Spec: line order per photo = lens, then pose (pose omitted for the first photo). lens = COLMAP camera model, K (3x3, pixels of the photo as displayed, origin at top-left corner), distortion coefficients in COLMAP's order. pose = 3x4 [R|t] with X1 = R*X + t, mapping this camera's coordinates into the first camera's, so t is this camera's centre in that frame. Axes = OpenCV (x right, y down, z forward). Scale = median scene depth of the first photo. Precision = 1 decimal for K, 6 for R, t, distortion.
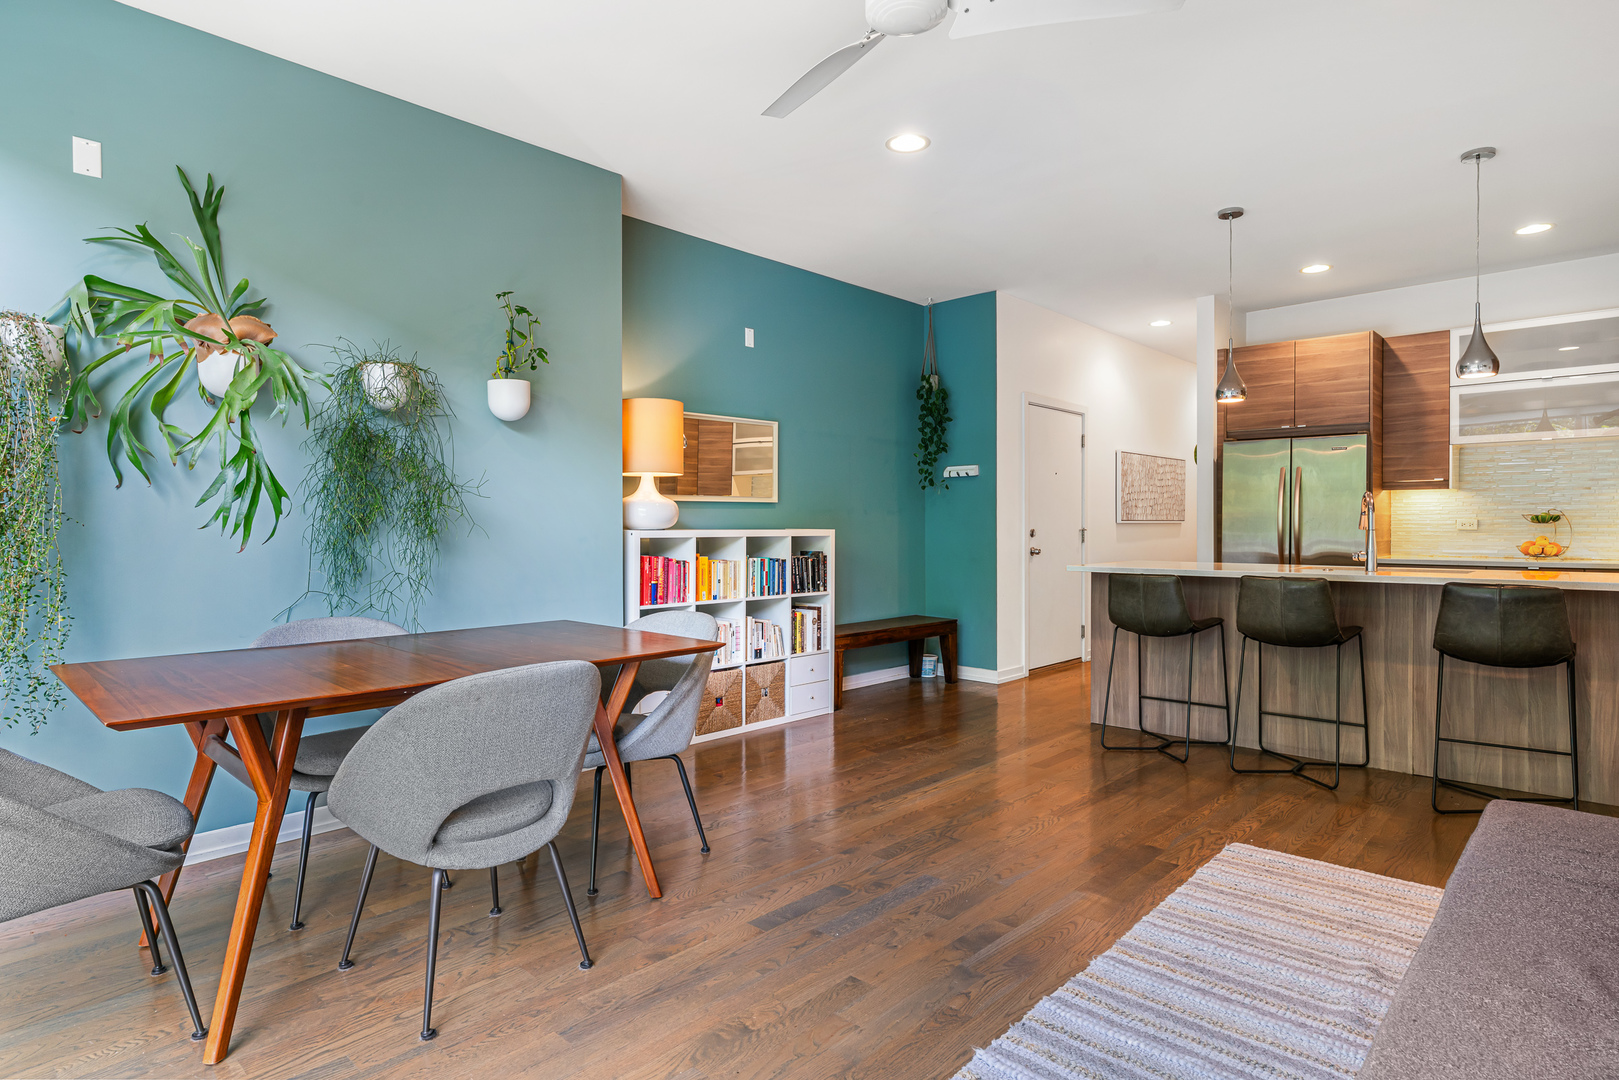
lens RADIAL K [[884.4, 0, 813.7], [0, 884.4, 527.0], [0, 0, 1]] dist [0.002639, -0.001689]
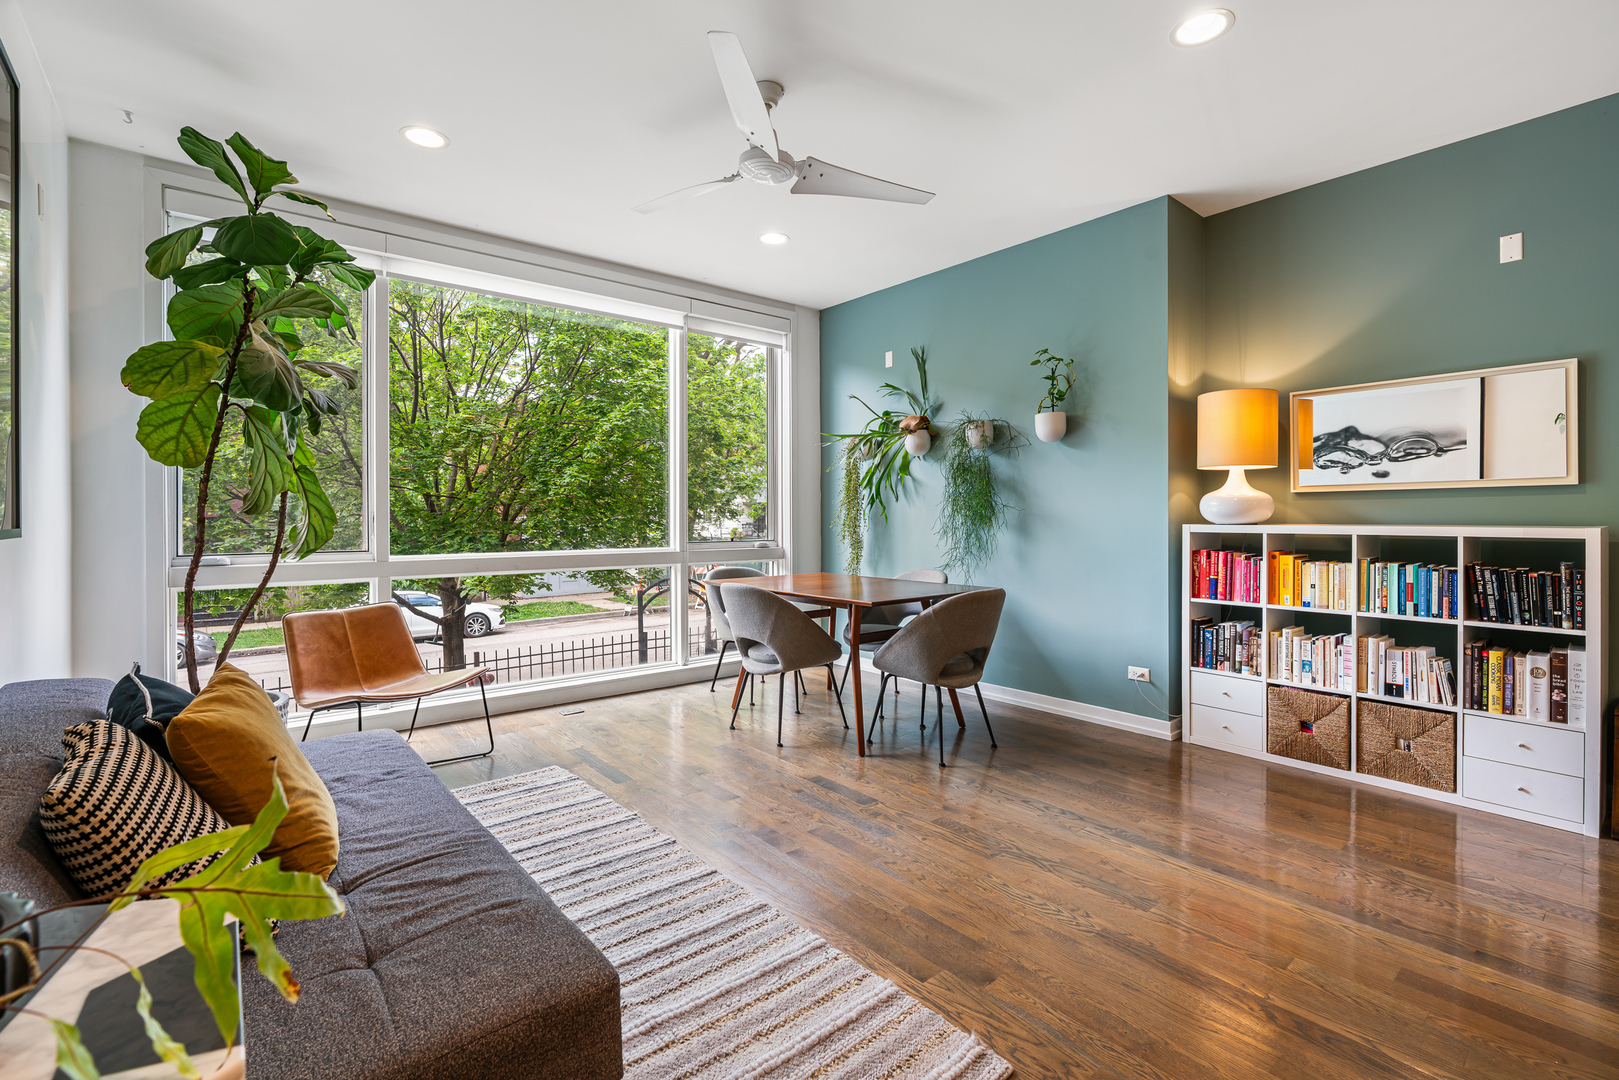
lens RADIAL K [[733.5, 0, 820.4], [0, 733.5, 516.9], [0, 0, 1]] dist [-0.009619, 0.001813]
pose [[-0.121192, 0.001734, -0.992628, 0.696232], [0.000060, 0.999998, 0.001740, -0.006874], [0.992629, 0.000152, -0.121192, 0.666816]]
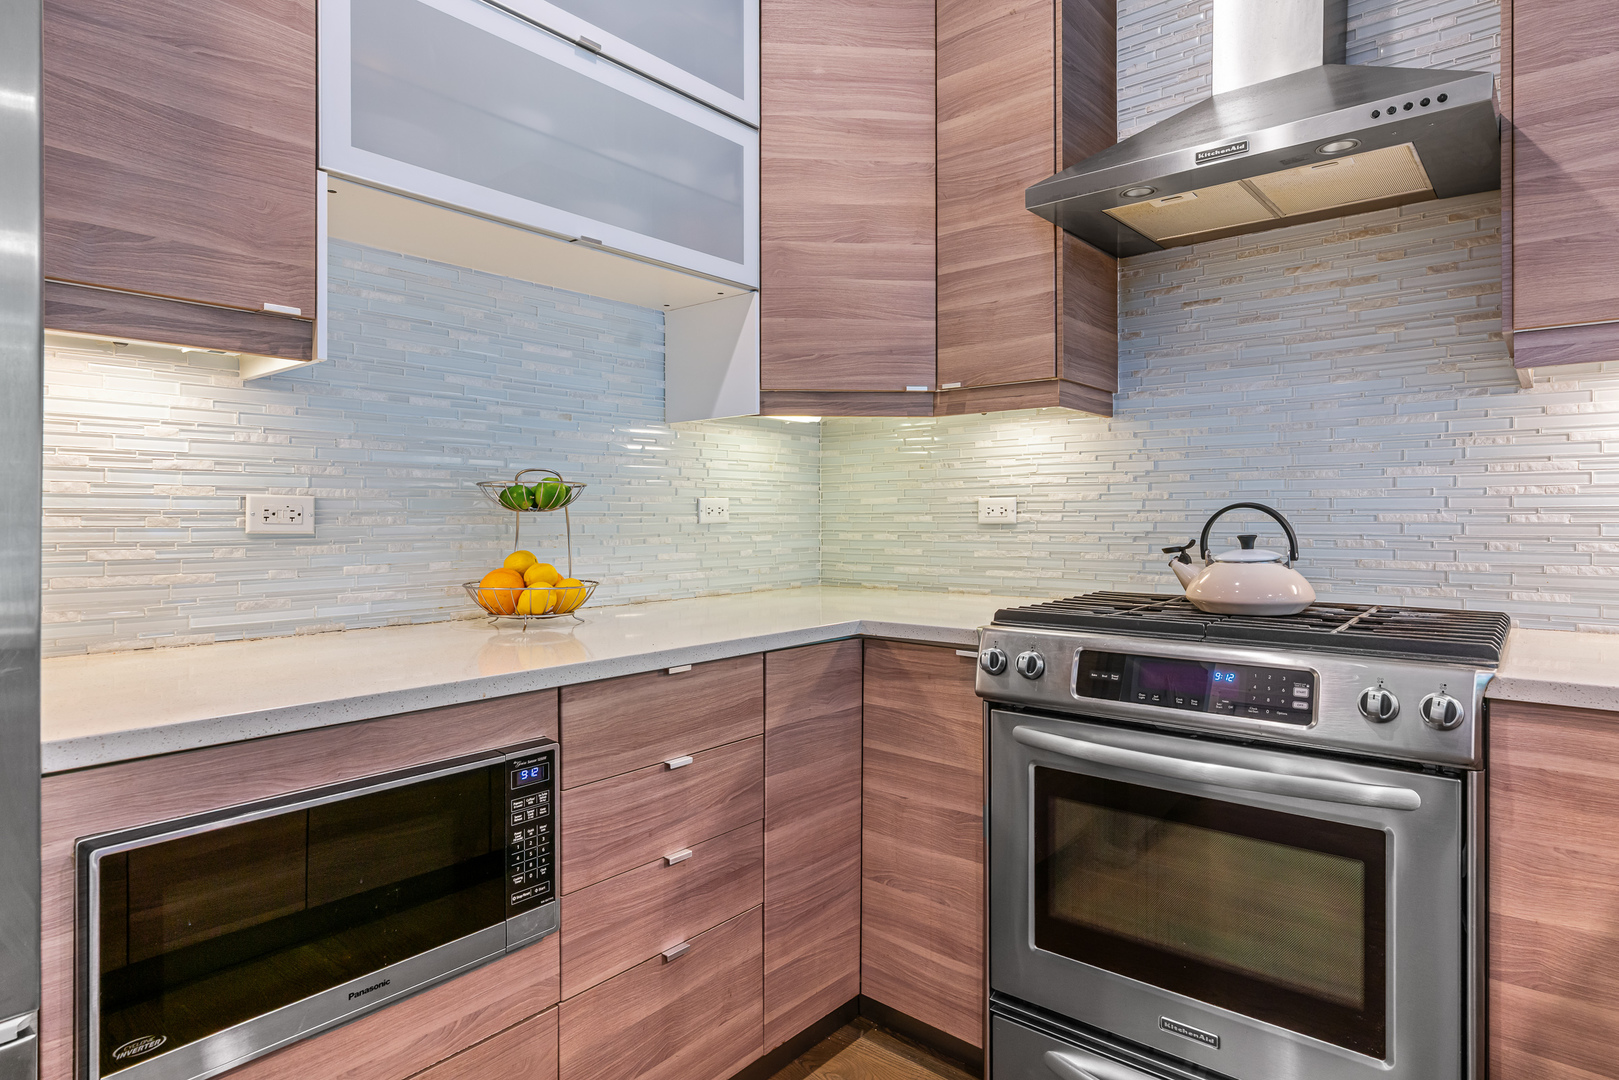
lens RADIAL K [[884.4, 0, 862.6], [0, 884.4, 518.1], [0, 0, 1]] dist [0.002639, -0.001689]
pose [[-0.074985, -0.000269, 0.997185, 0.646070], [0.003440, 0.999994, 0.000529, -0.001599], [-0.997179, 0.003470, -0.074984, 1.182552]]
